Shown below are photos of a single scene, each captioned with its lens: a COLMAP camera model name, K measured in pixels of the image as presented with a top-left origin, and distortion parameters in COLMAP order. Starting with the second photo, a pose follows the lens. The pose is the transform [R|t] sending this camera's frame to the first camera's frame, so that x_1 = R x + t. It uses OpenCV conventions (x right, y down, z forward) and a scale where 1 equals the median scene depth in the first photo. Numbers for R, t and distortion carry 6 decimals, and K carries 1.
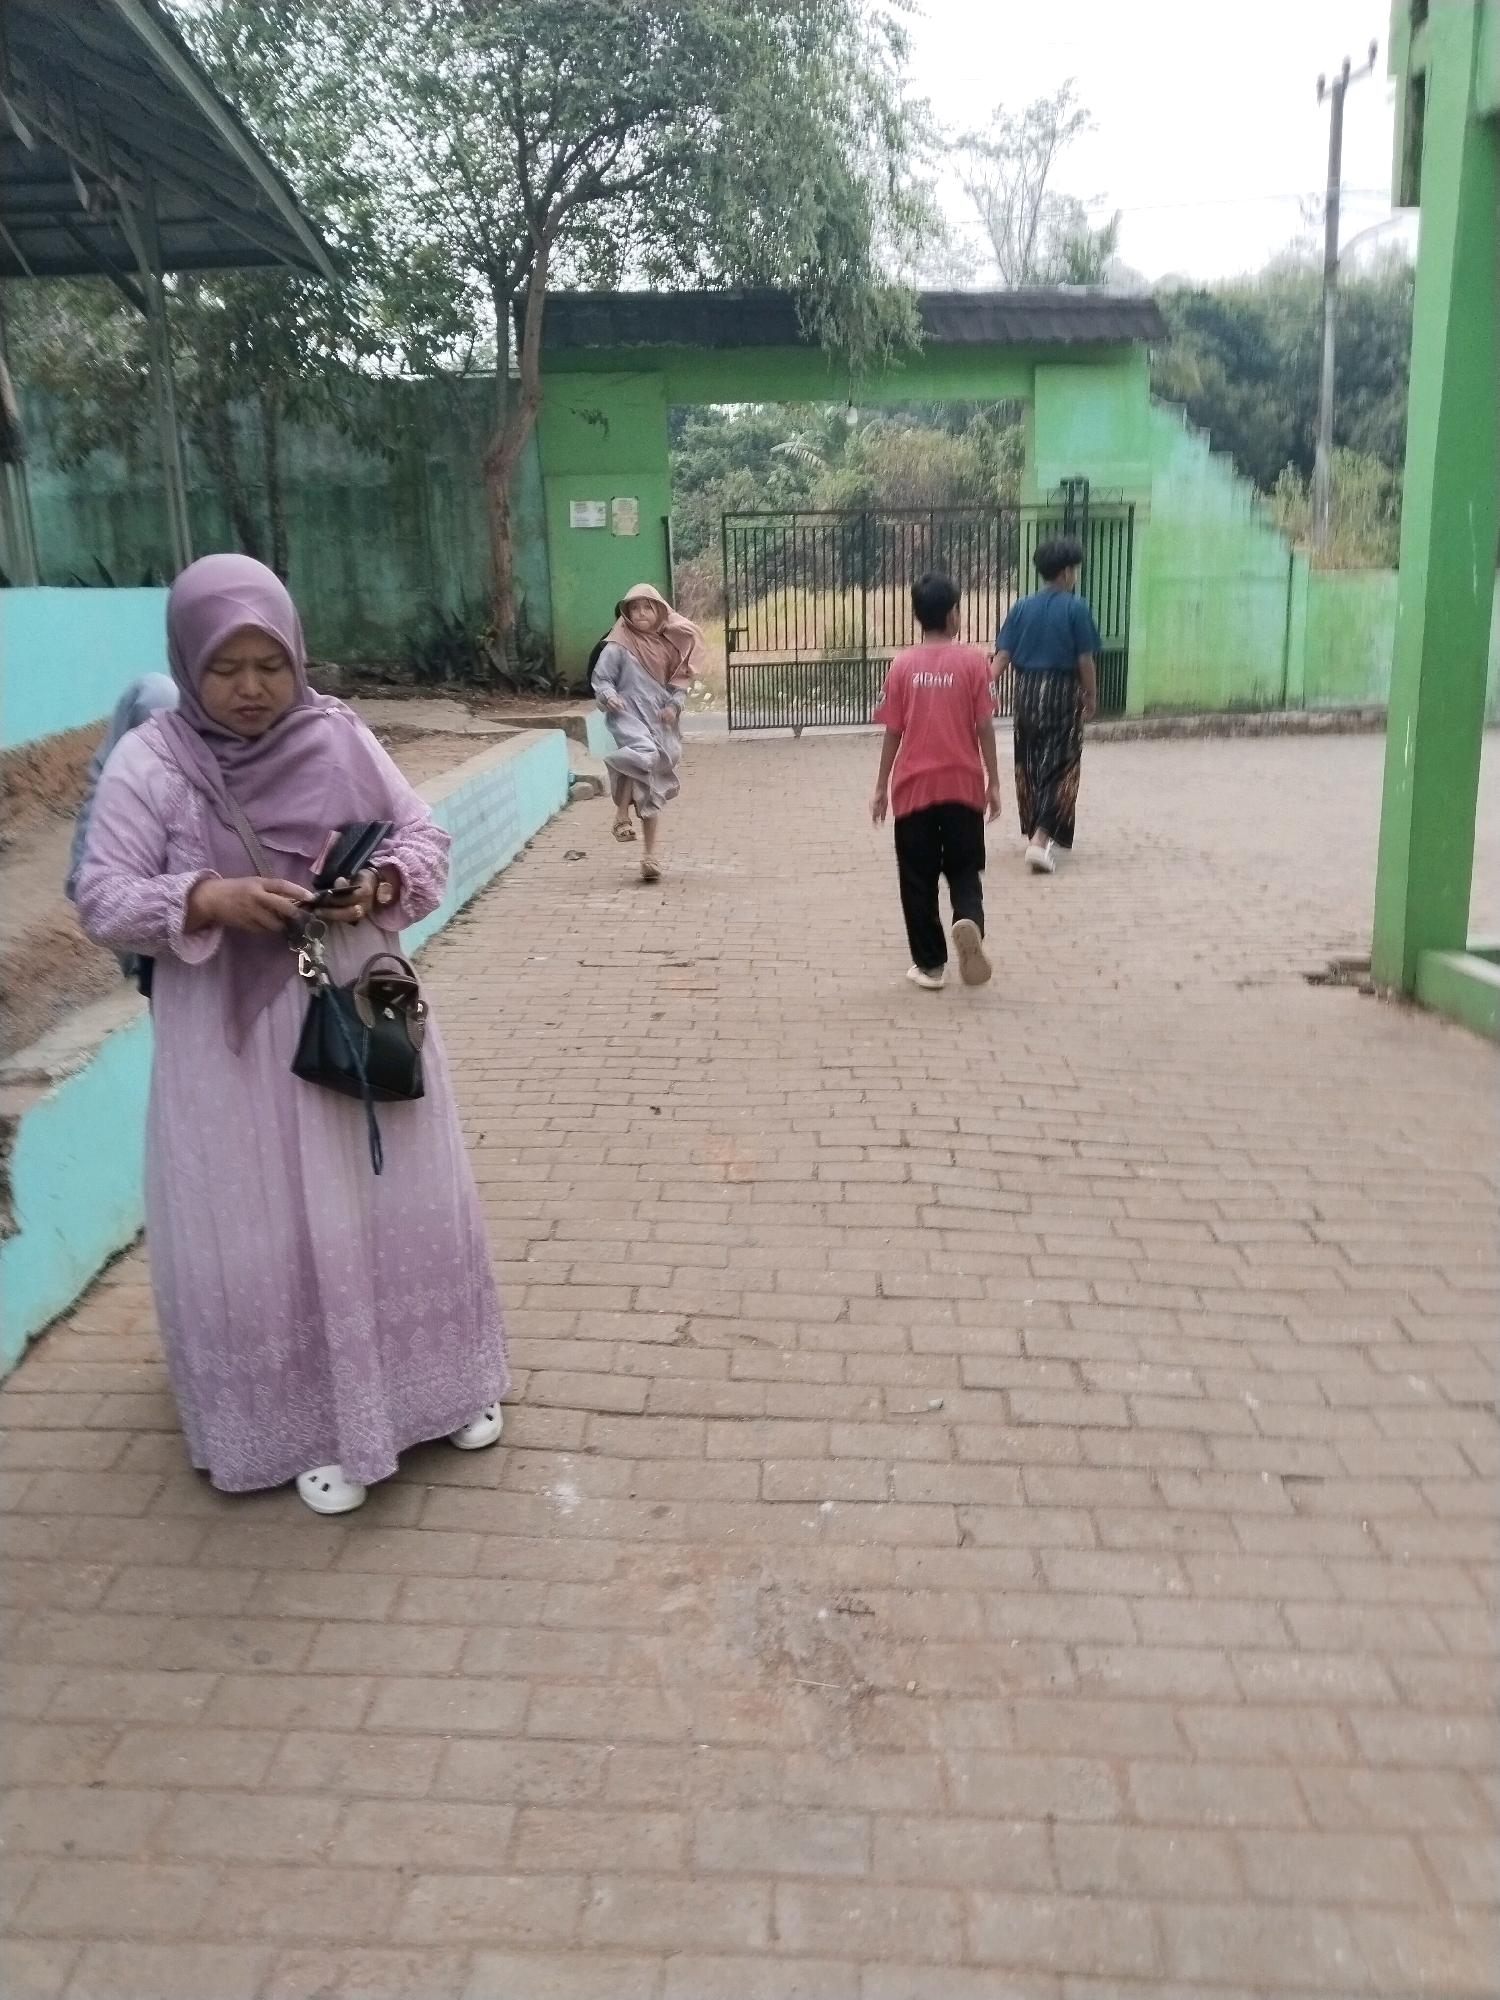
lens RADIAL K [[1542.9, 0, 750.0], [0, 1542.9, 1000.0], [0, 0, 1]] dist [0.105683, -0.239425]
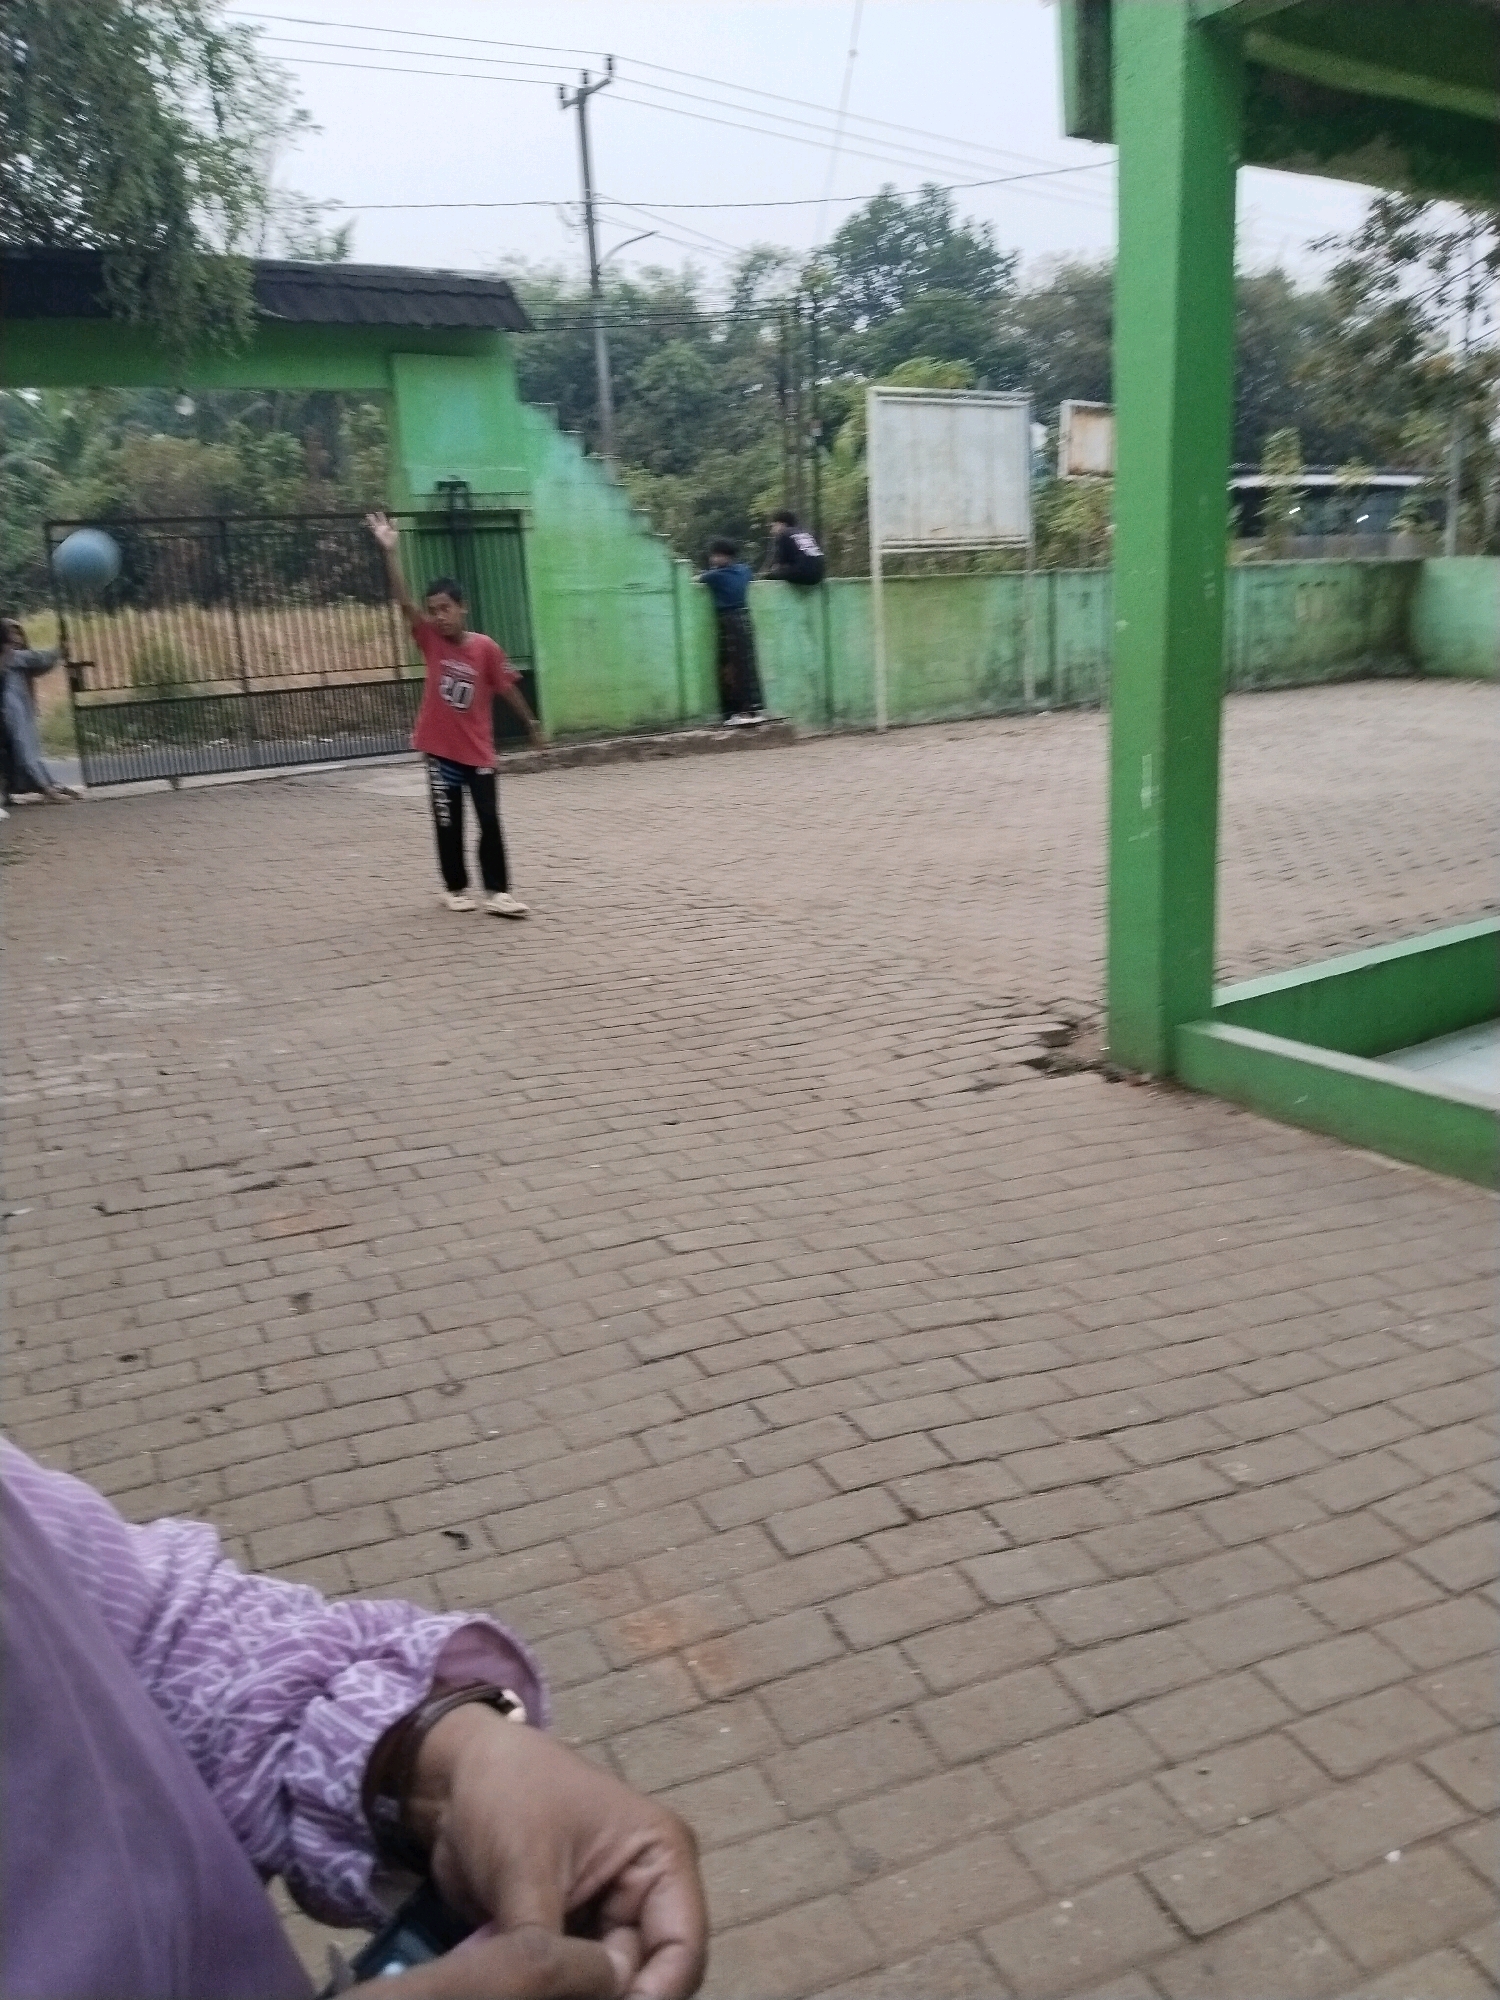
lens RADIAL K [[1568.1, 0, 756.3], [0, 1568.1, 1029.7], [0, 0, 1]] dist [0.095973, -0.261263]
pose [[0.903108, -0.132285, 0.408530, -0.125328], [0.129956, 0.990951, 0.033593, -0.085570], [-0.409277, 0.022753, 0.912126, 0.303262]]
